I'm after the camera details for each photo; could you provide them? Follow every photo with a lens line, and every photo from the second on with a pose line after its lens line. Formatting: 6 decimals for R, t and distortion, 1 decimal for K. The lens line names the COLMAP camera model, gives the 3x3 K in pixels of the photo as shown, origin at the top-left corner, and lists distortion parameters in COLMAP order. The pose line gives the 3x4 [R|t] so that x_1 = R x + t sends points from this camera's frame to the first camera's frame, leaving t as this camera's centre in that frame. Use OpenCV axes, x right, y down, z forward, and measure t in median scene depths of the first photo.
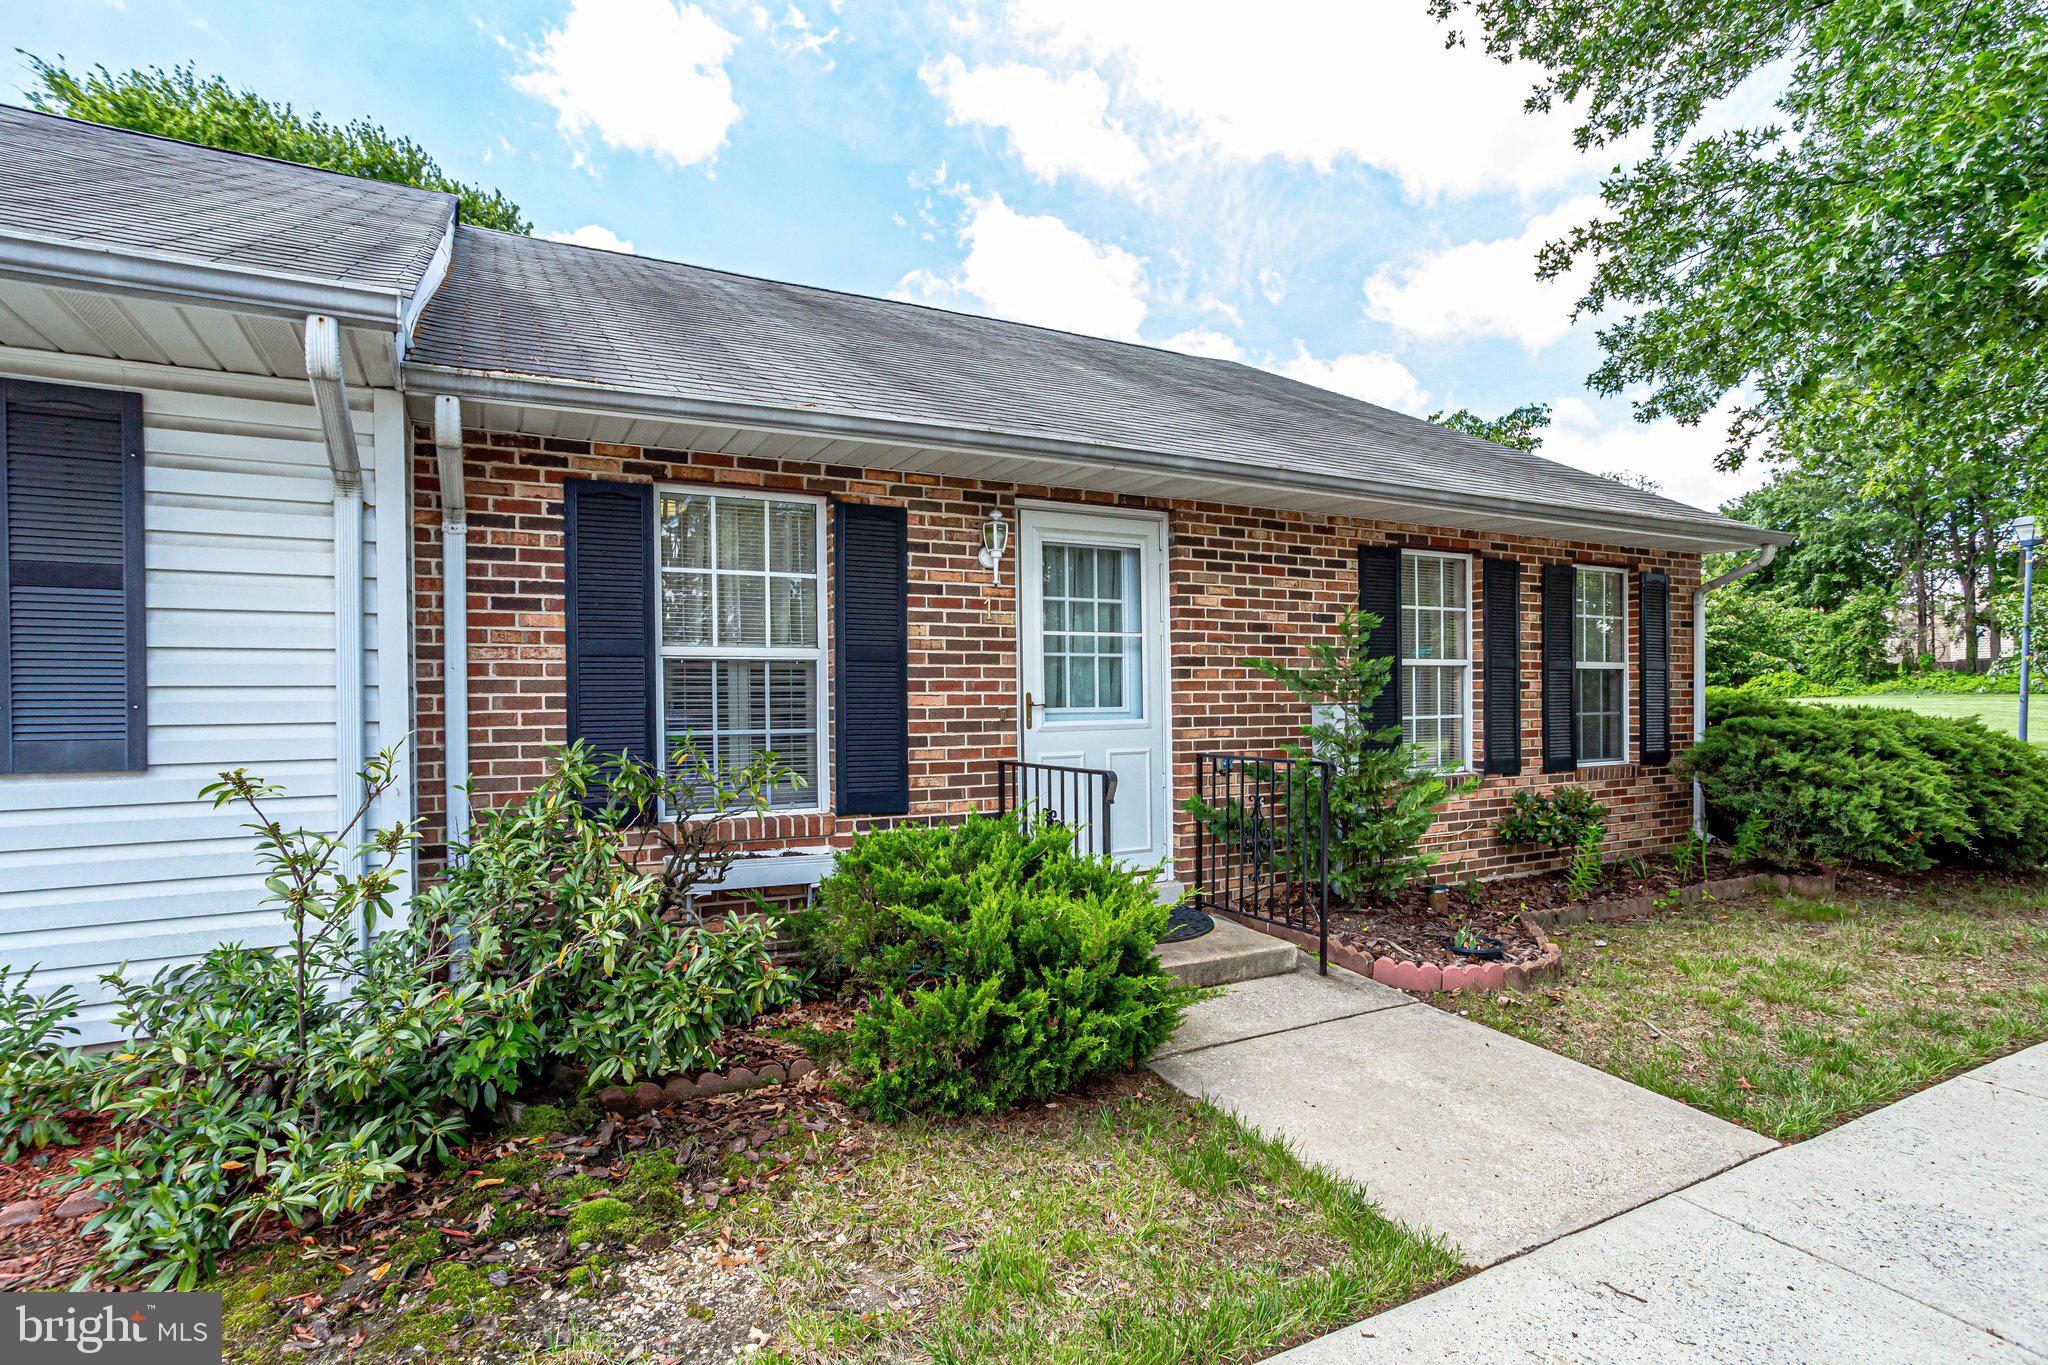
lens RADIAL K [[1031.2, 0, 1023.4], [0, 1031.2, 697.7], [0, 0, 1]] dist [-0.020658, 0.006661]
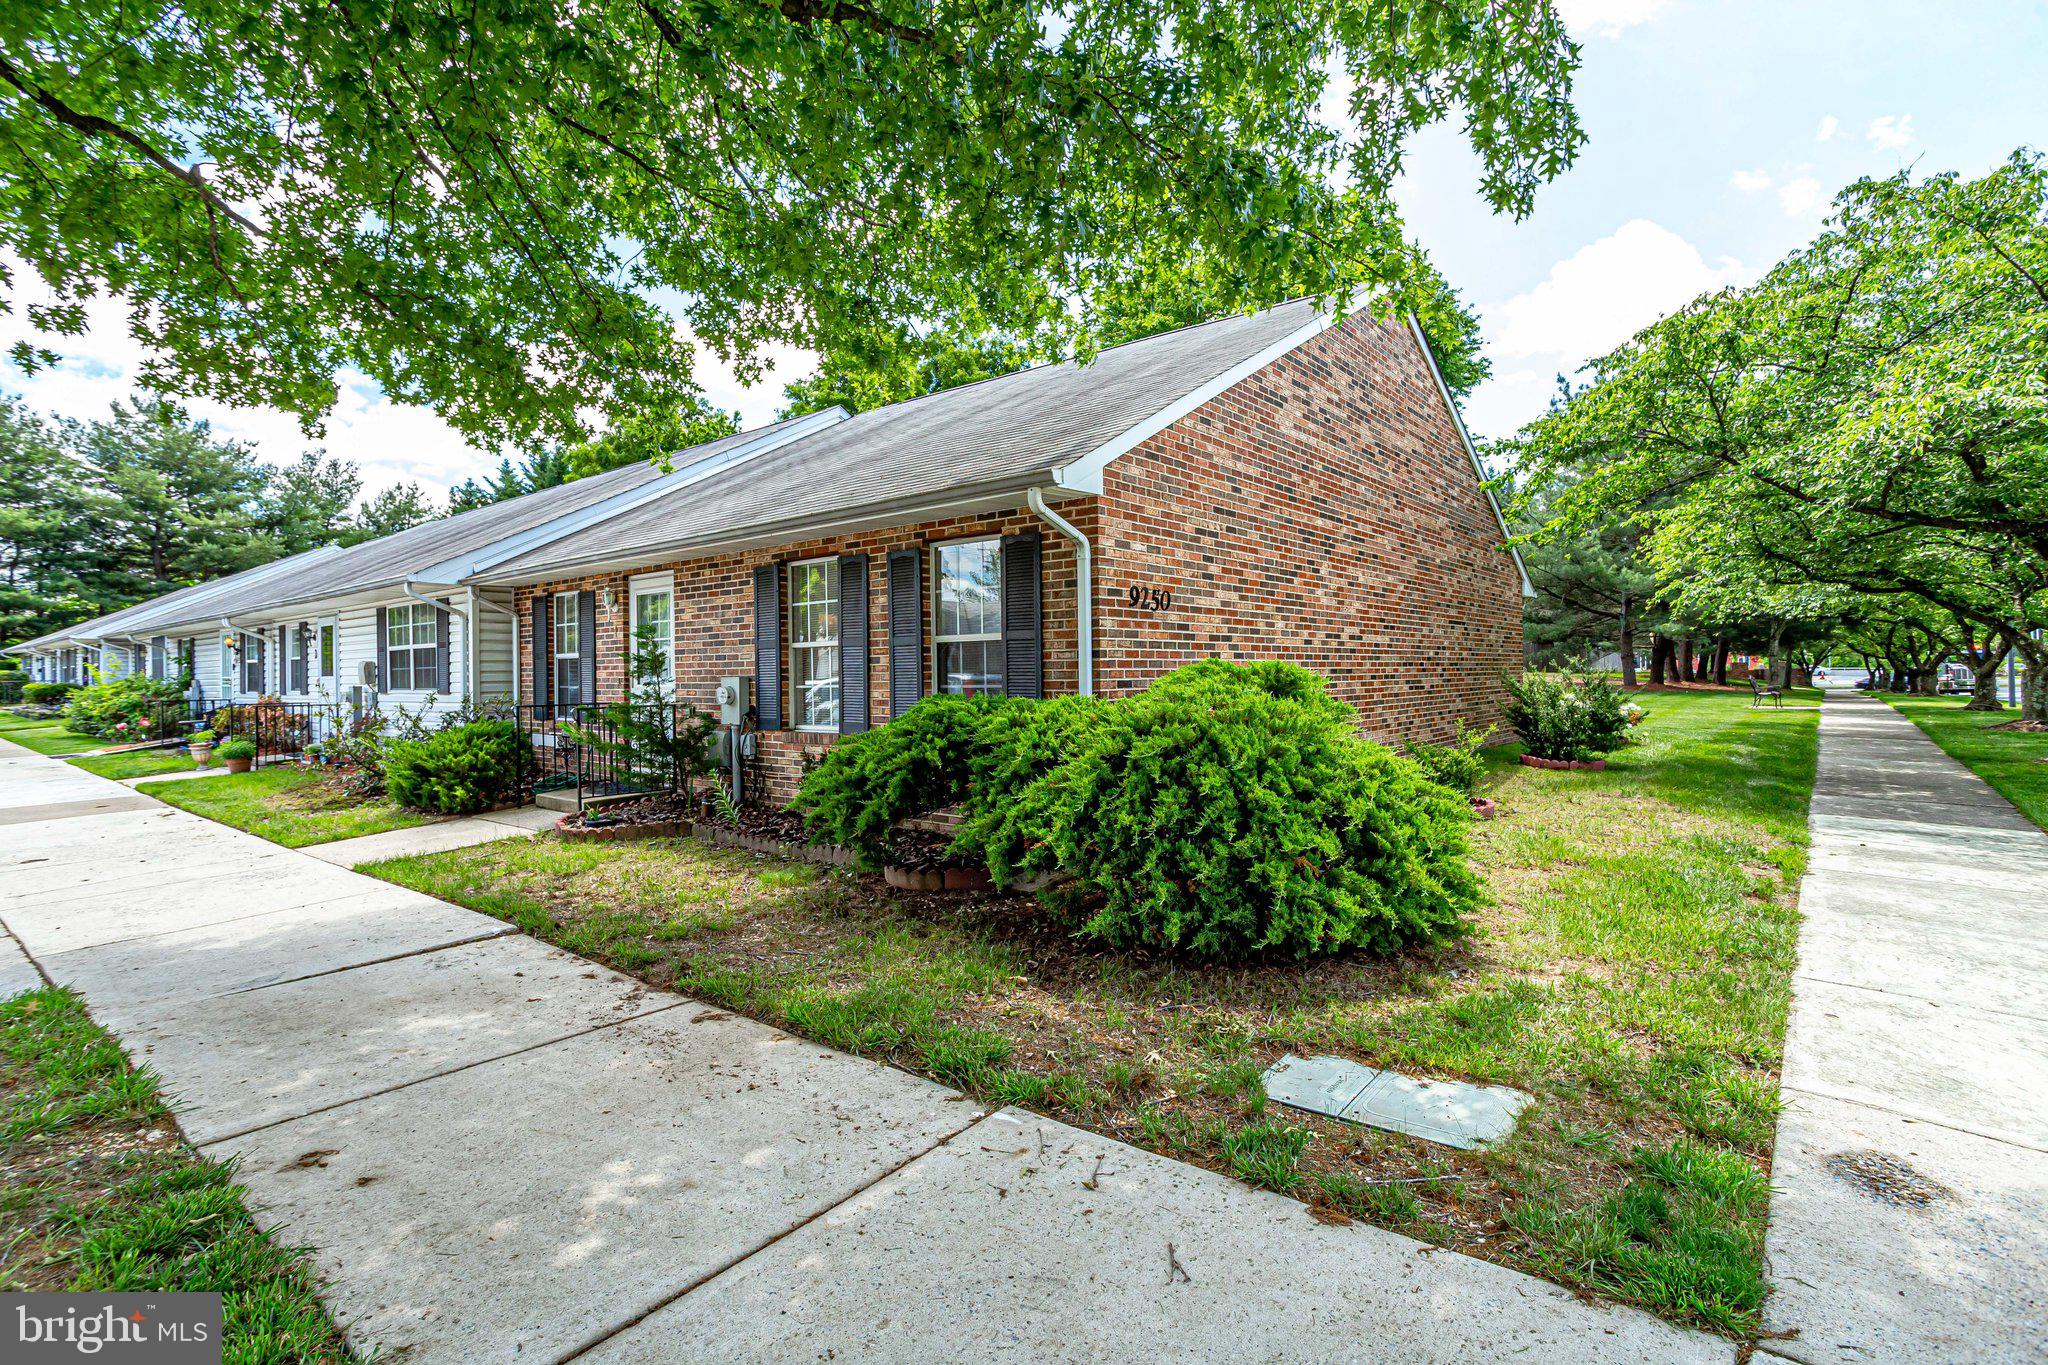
lens RADIAL K [[1031.2, 0, 1022.9], [0, 1031.2, 675.4], [0, 0, 1]] dist [-0.020658, 0.006661]
pose [[0.346244, 0.011354, -0.938076, 1.706770], [0.017908, 0.999665, 0.018709, -0.014597], [0.937973, -0.023277, 0.345925, 0.789269]]
